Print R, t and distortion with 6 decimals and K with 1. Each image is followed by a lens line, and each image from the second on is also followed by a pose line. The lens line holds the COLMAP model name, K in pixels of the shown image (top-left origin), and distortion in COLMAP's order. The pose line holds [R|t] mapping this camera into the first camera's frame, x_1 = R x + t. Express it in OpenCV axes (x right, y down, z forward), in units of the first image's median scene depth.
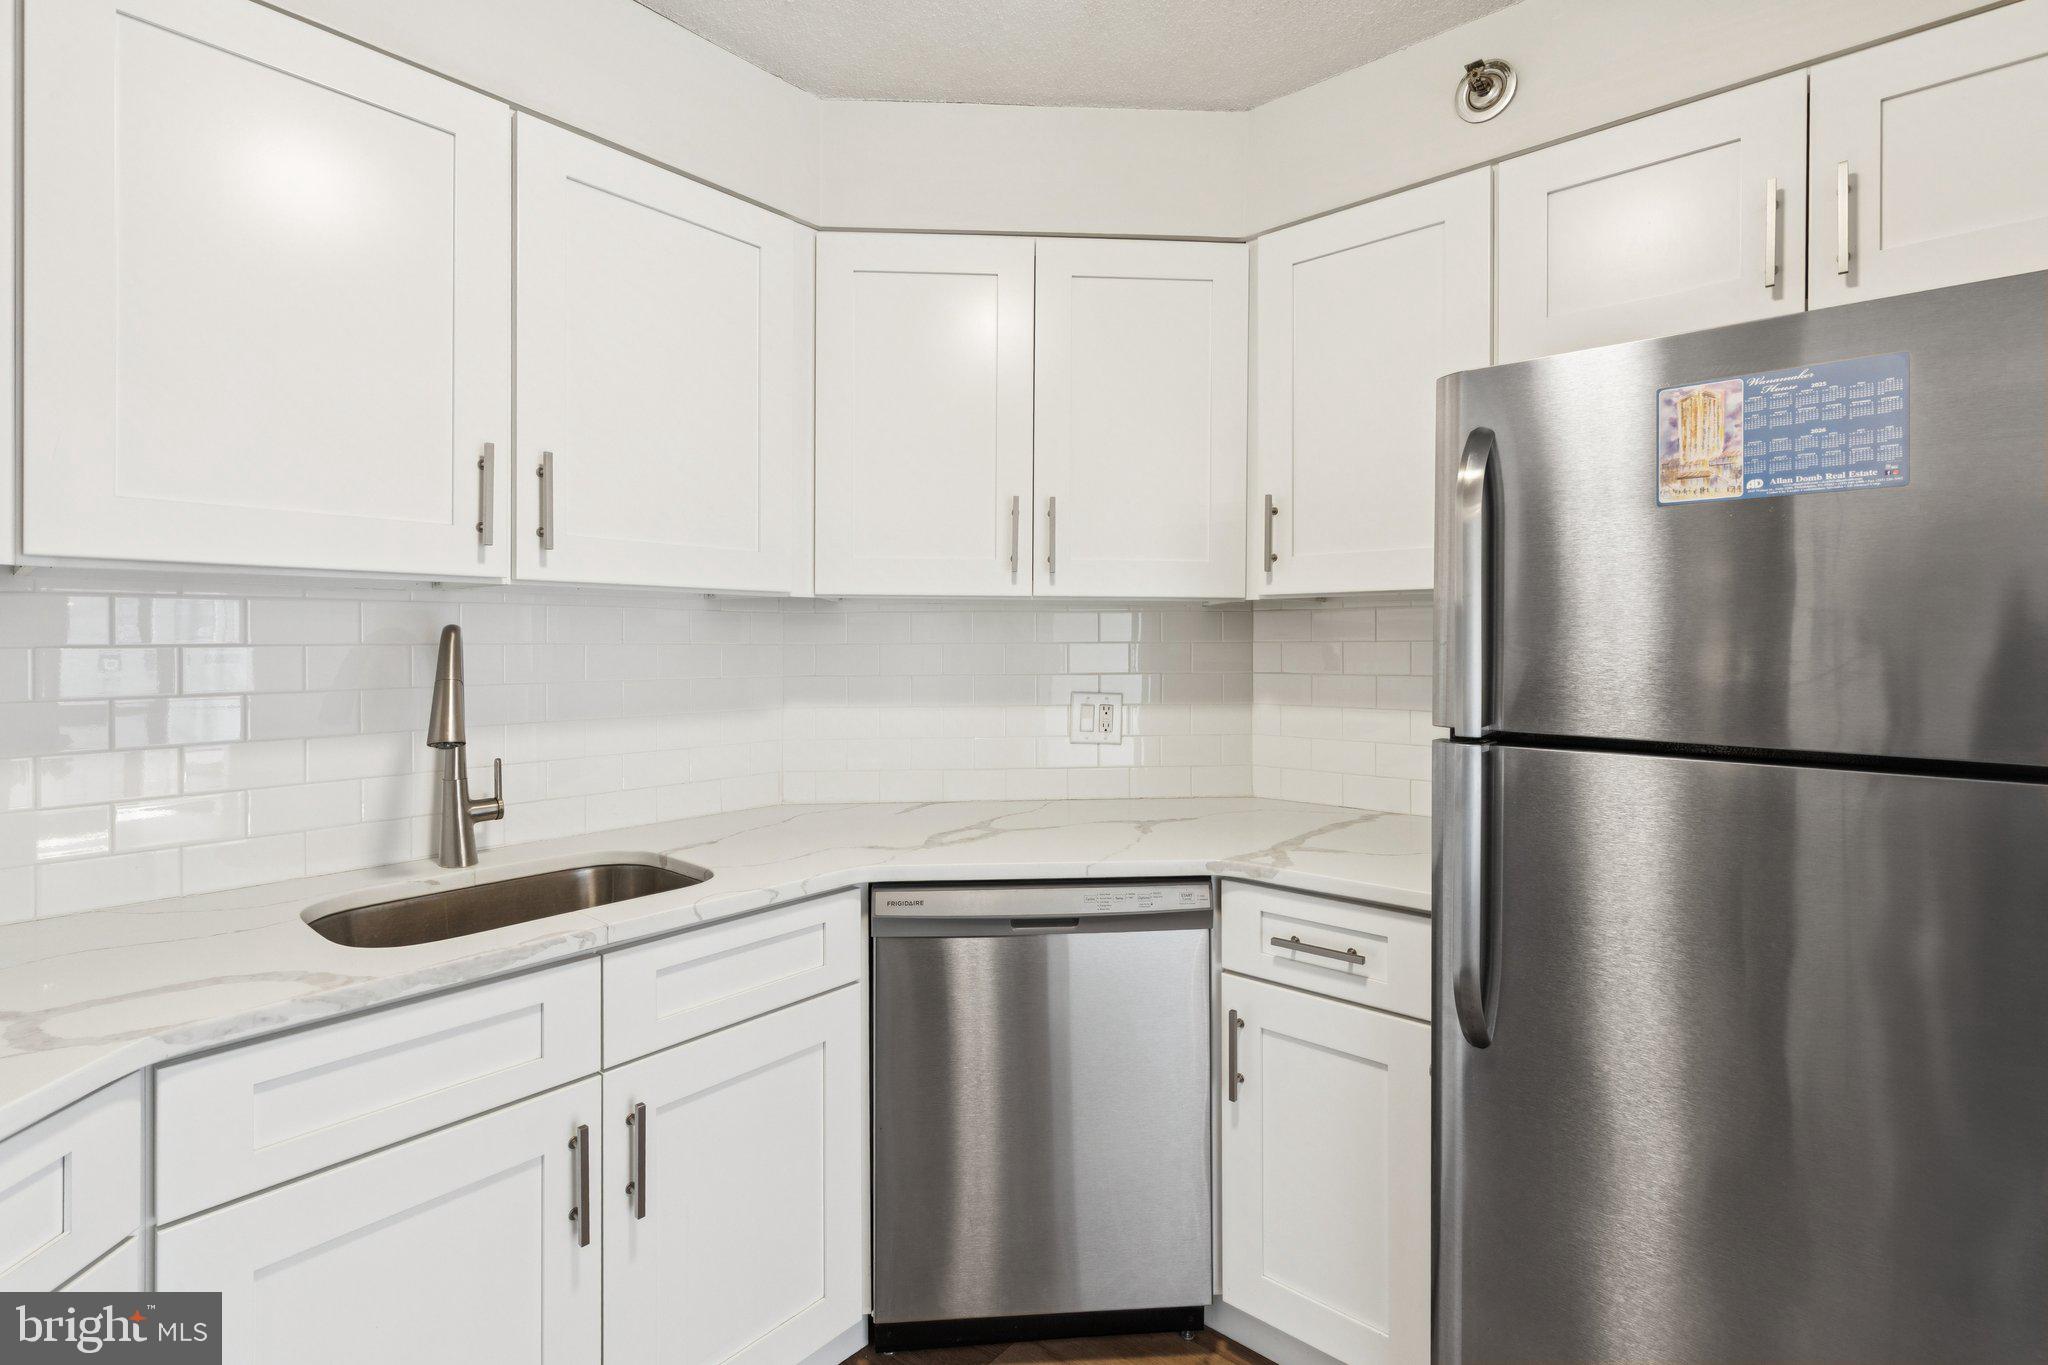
lens RADIAL K [[940.9, 0, 988.2], [0, 940.9, 640.7], [0, 0, 1]] dist [0.007686, -0.000845]
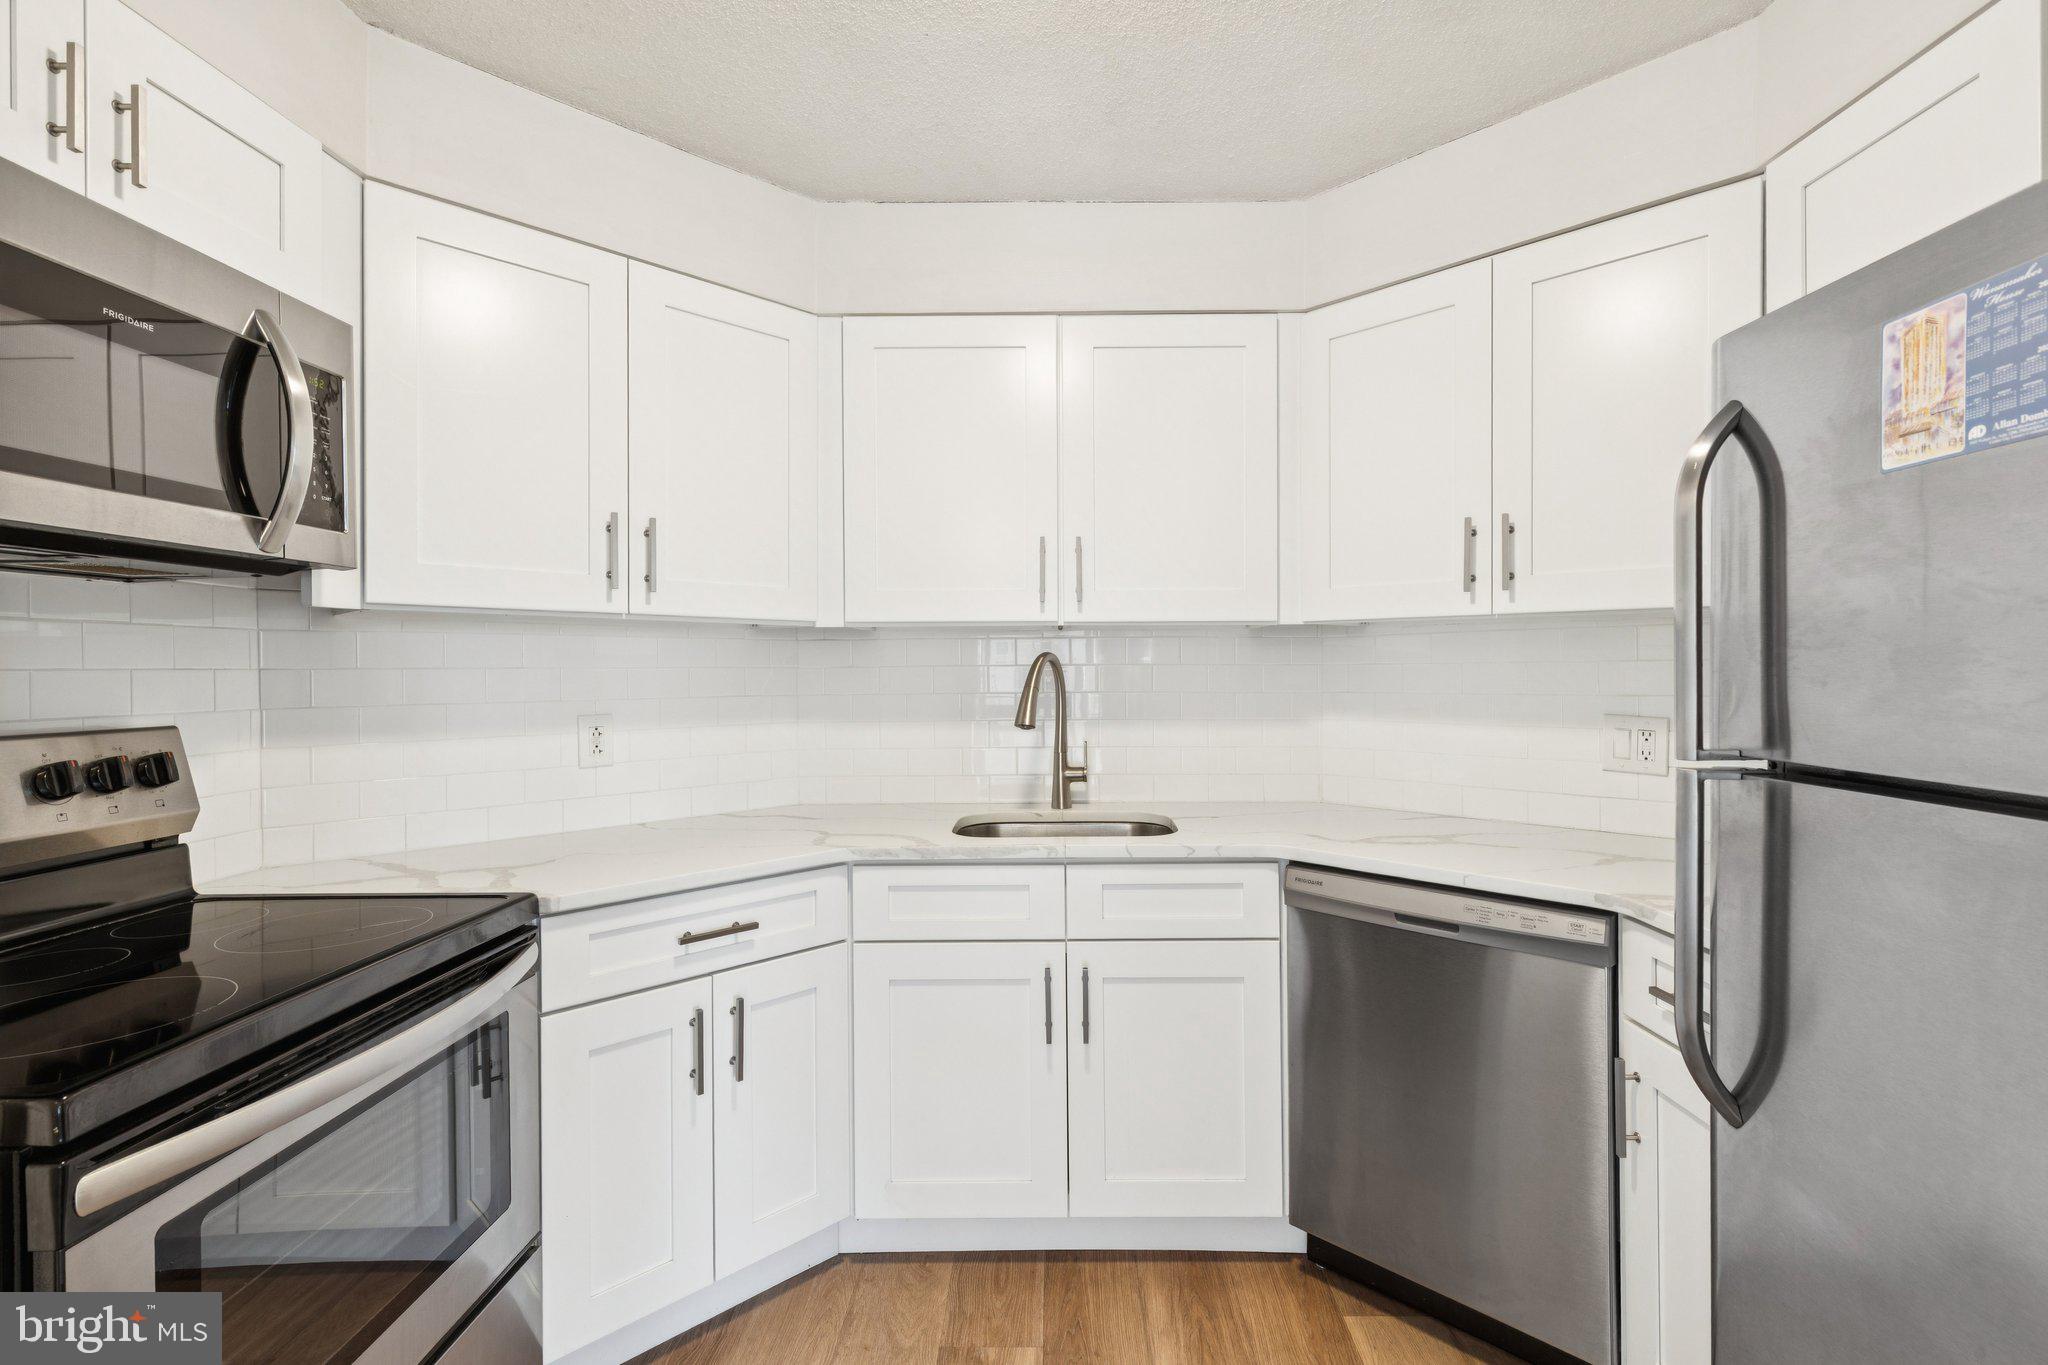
lens RADIAL K [[940.9, 0, 1036.3], [0, 940.9, 673.7], [0, 0, 1]] dist [0.007686, -0.000845]
pose [[0.649546, 0.000635, -0.760322, 0.869518], [0.004795, 0.999976, 0.004931, 0.015247], [0.760307, -0.006849, 0.649528, -0.039852]]
